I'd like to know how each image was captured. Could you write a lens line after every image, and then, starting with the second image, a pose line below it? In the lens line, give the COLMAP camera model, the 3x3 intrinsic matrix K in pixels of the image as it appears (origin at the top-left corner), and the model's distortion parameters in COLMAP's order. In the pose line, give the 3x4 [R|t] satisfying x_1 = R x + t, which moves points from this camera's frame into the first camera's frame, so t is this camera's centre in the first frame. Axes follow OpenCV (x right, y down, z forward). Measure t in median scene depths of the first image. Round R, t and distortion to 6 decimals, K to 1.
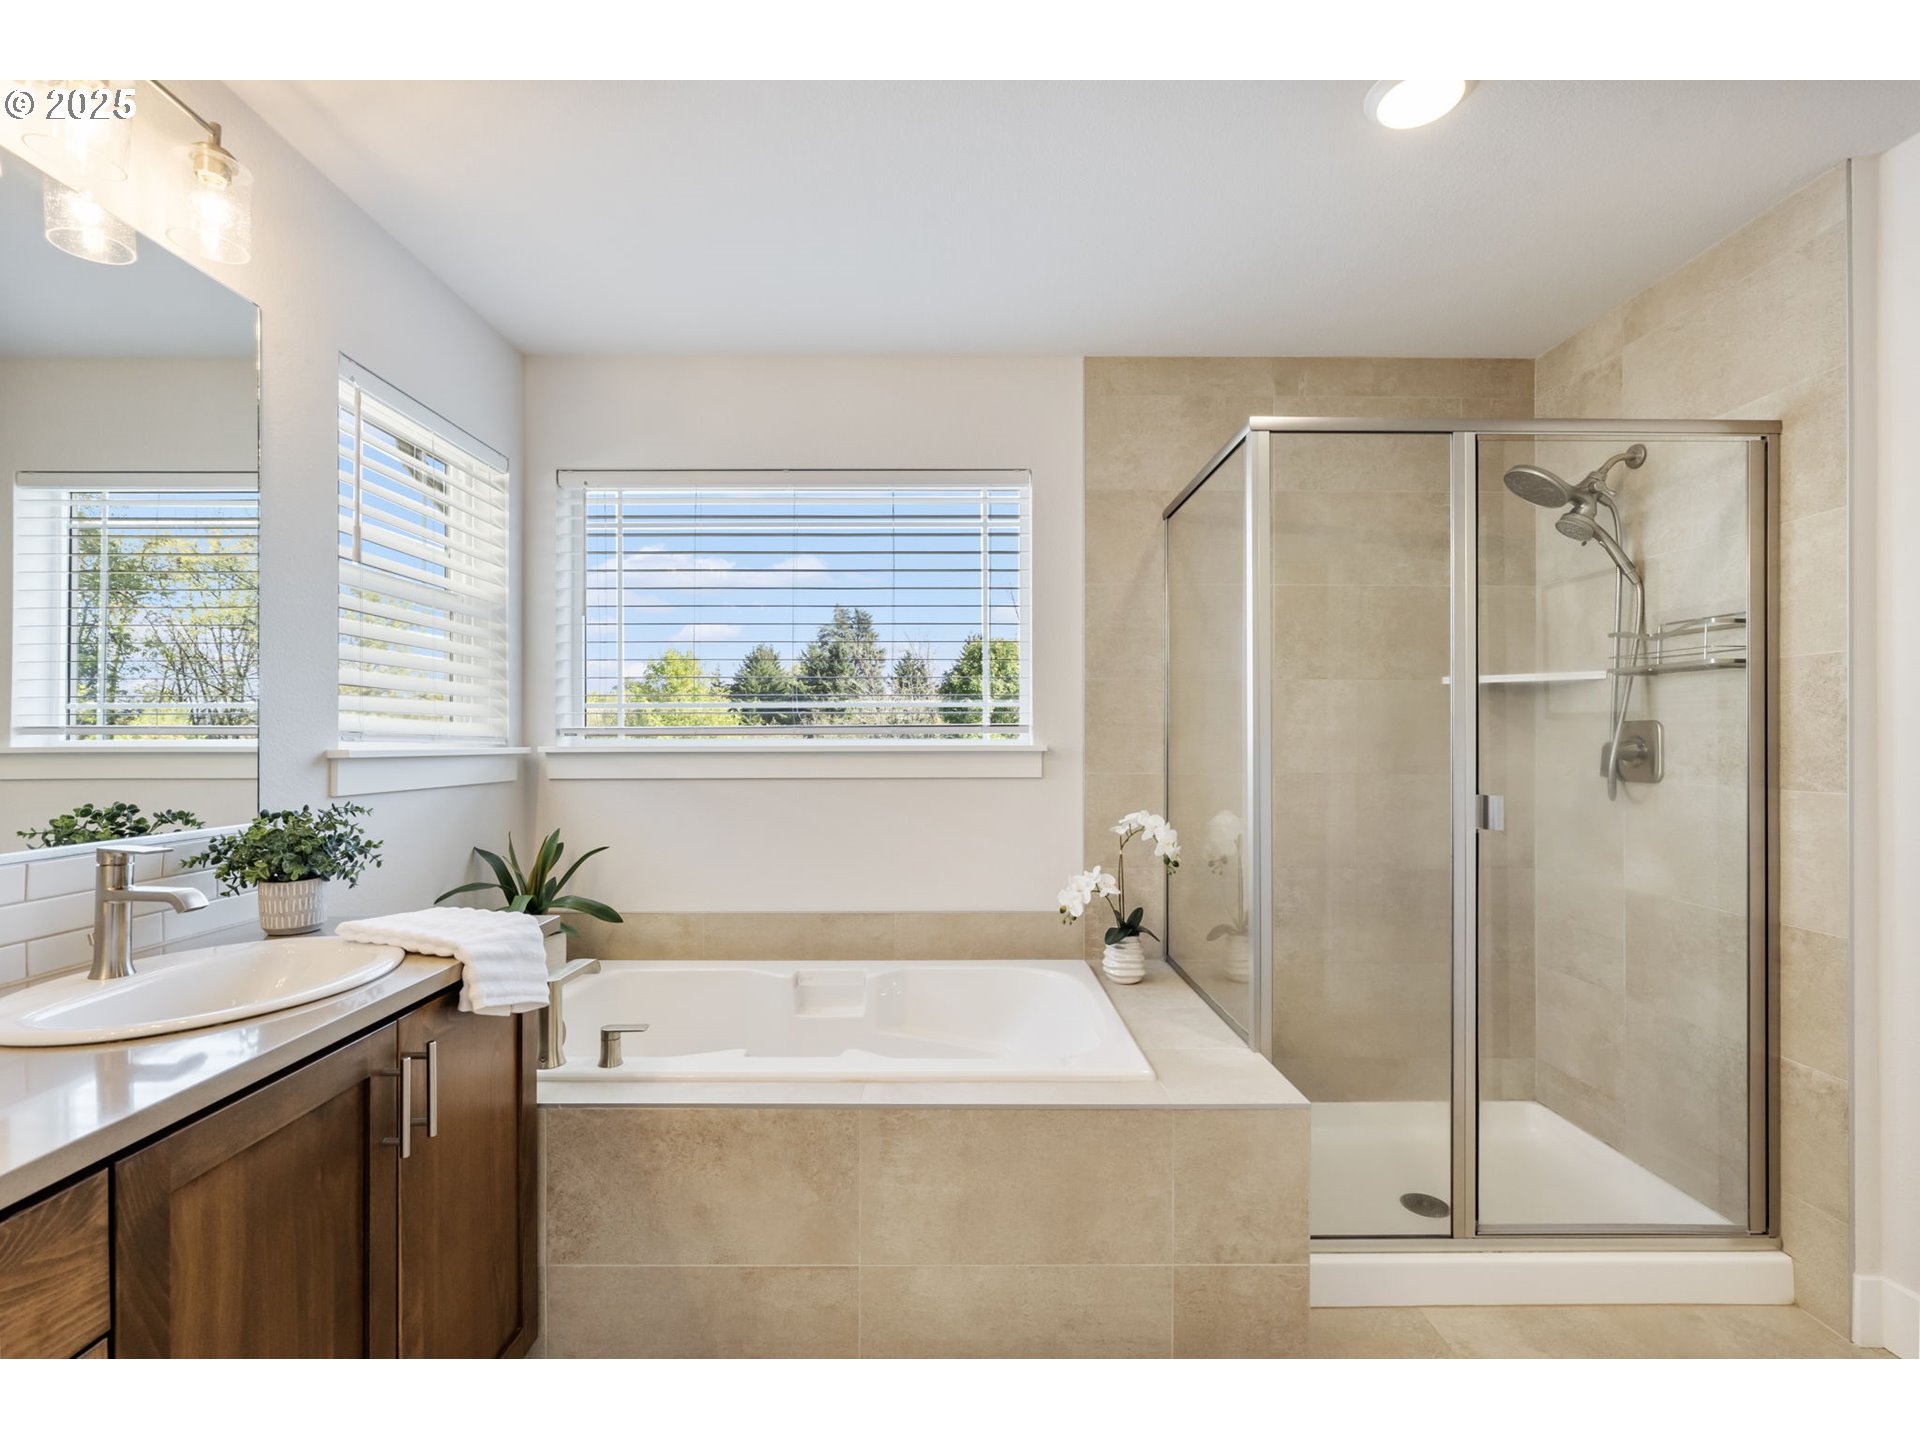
lens RADIAL K [[876.6, 0, 961.2], [0, 876.6, 734.7], [0, 0, 1]] dist [-0.004526, 0.001015]
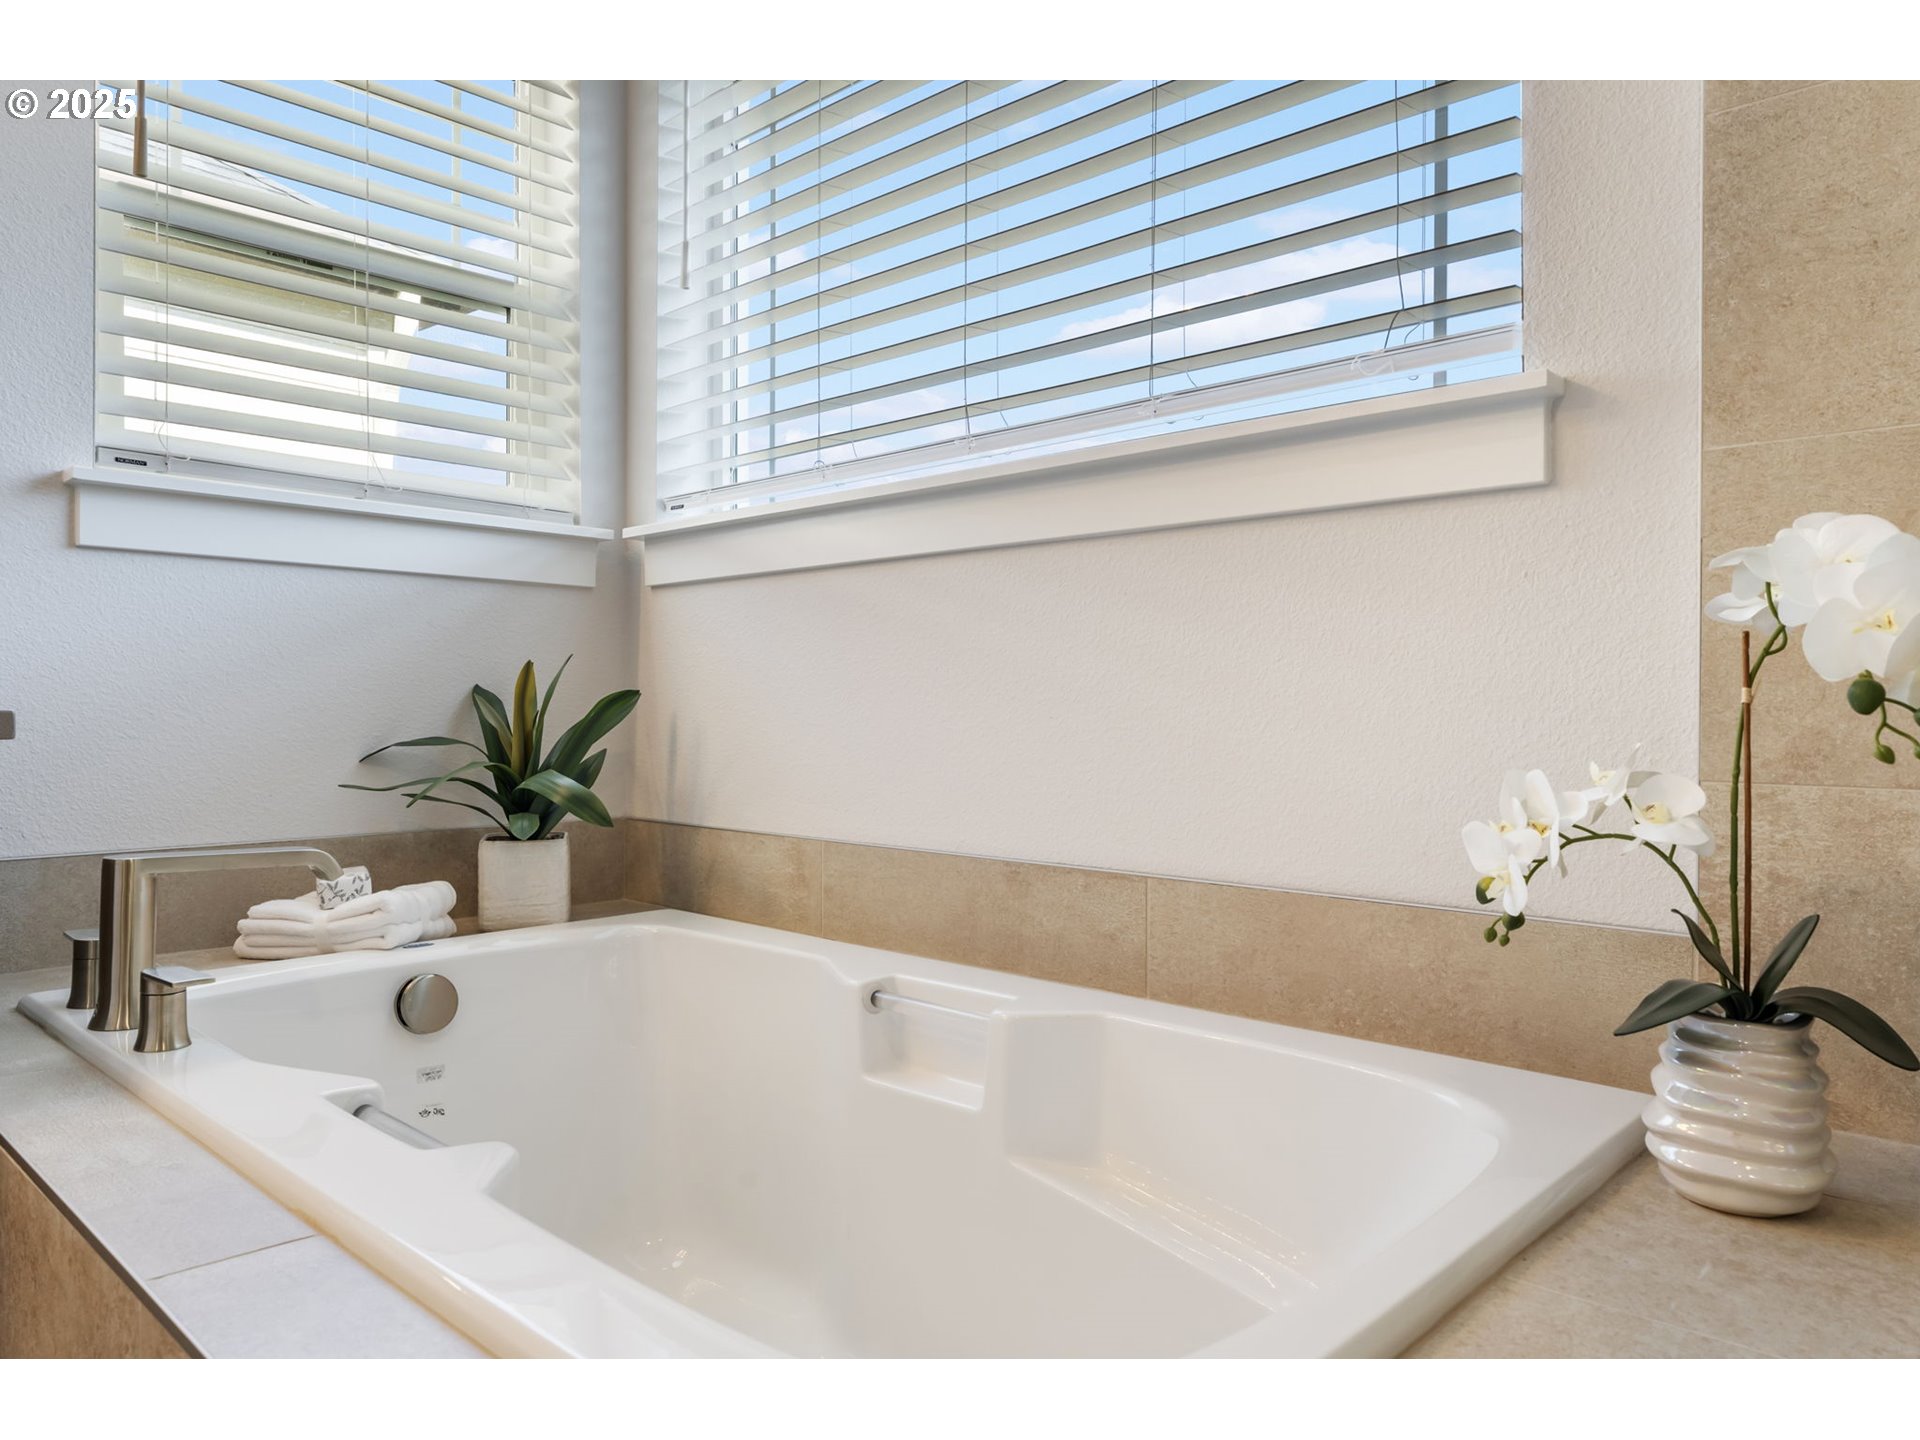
lens RADIAL K [[1308.1, 0, 962.4], [0, 1308.1, 713.1], [0, 0, 1]] dist [0.001922, 0.000630]
pose [[0.715484, 0.002576, -0.698624, 0.271277], [0.000561, 0.999991, 0.004262, 0.129794], [0.698629, -0.003442, 0.715476, 0.533217]]
